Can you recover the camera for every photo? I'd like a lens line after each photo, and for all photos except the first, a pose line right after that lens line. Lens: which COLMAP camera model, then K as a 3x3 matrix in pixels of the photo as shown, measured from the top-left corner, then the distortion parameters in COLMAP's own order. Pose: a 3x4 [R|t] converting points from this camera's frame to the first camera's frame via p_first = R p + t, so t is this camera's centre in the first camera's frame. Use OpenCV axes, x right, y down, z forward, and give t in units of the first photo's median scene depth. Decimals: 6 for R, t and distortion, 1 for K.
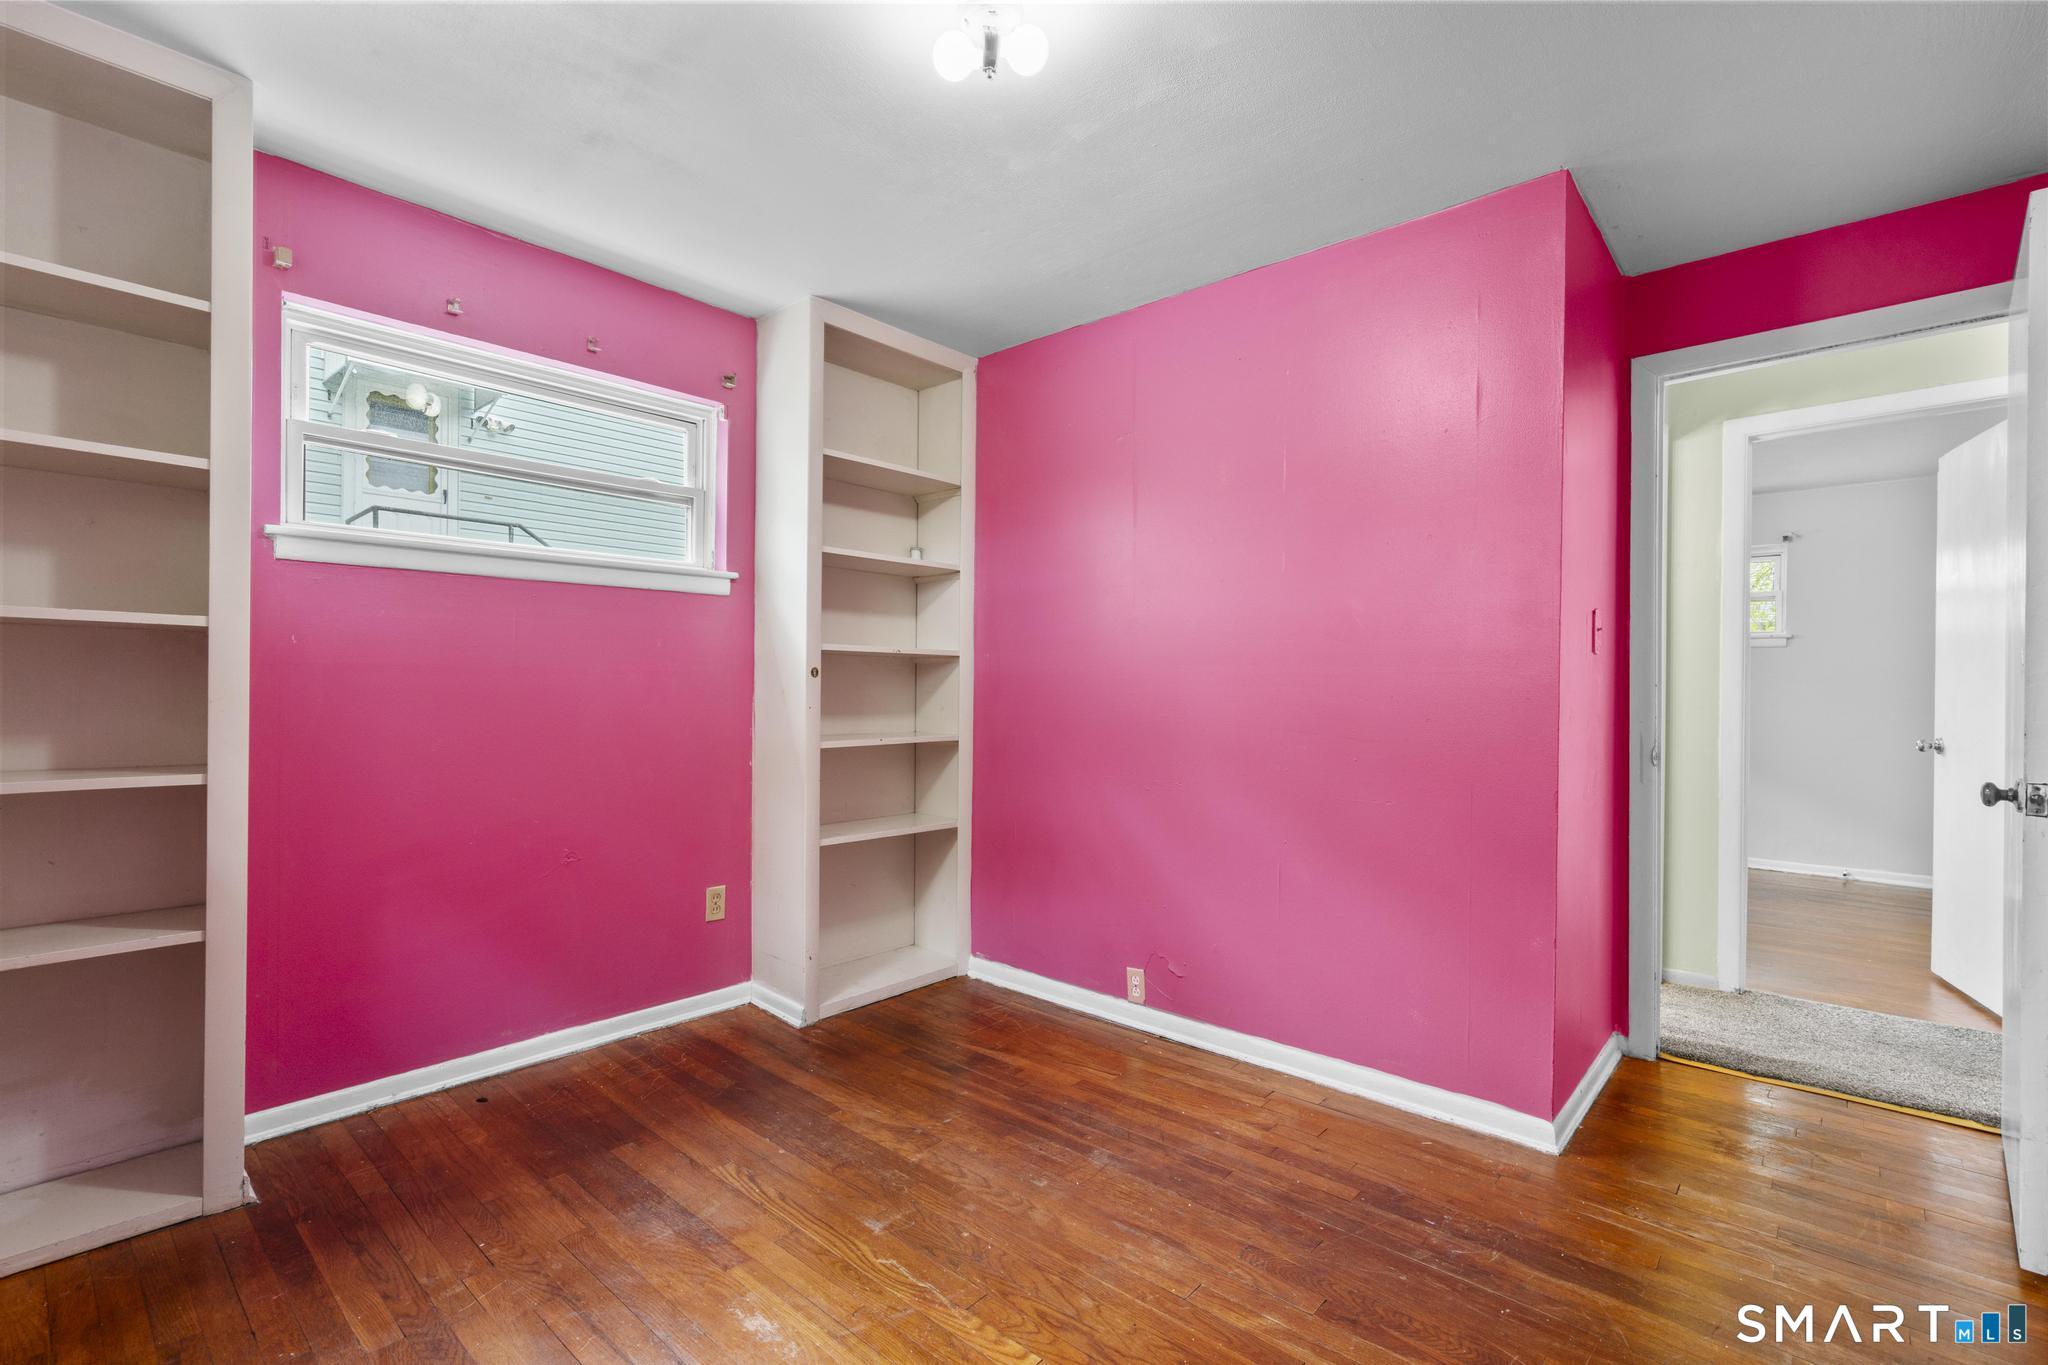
lens RADIAL K [[921.3, 0, 1040.5], [0, 921.3, 688.7], [0, 0, 1]] dist [-0.002792, -0.000132]
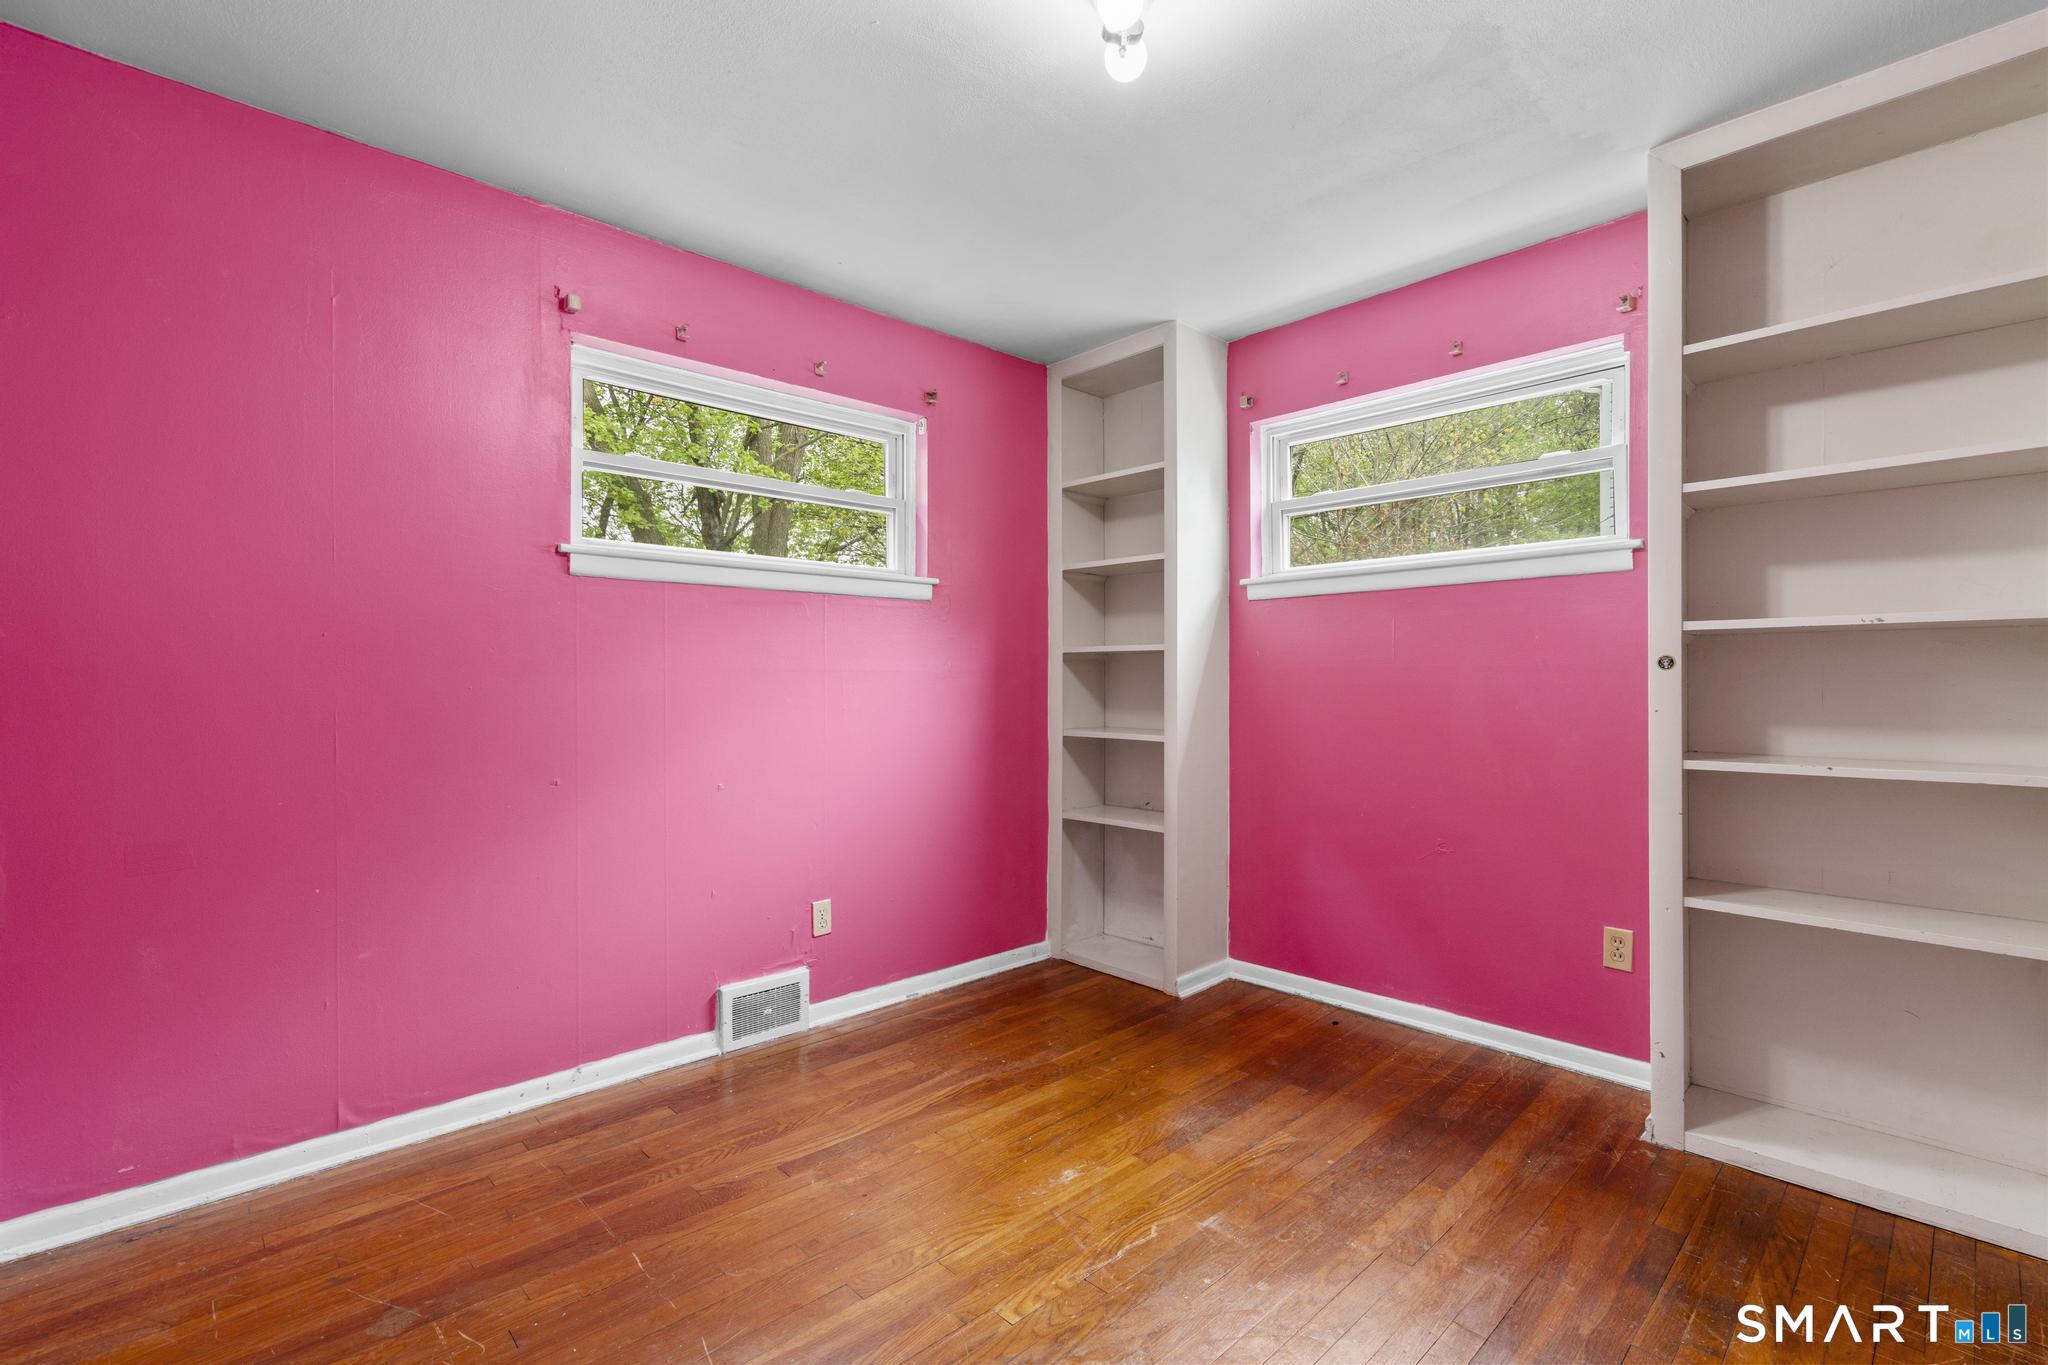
lens RADIAL K [[921.3, 0, 1006.5], [0, 921.3, 685.8], [0, 0, 1]] dist [-0.002792, -0.000132]
pose [[-0.108131, -0.005145, -0.994123, 0.662078], [-0.002268, 0.999985, -0.004928, 0.006860], [0.994134, 0.001722, -0.108141, 0.702565]]
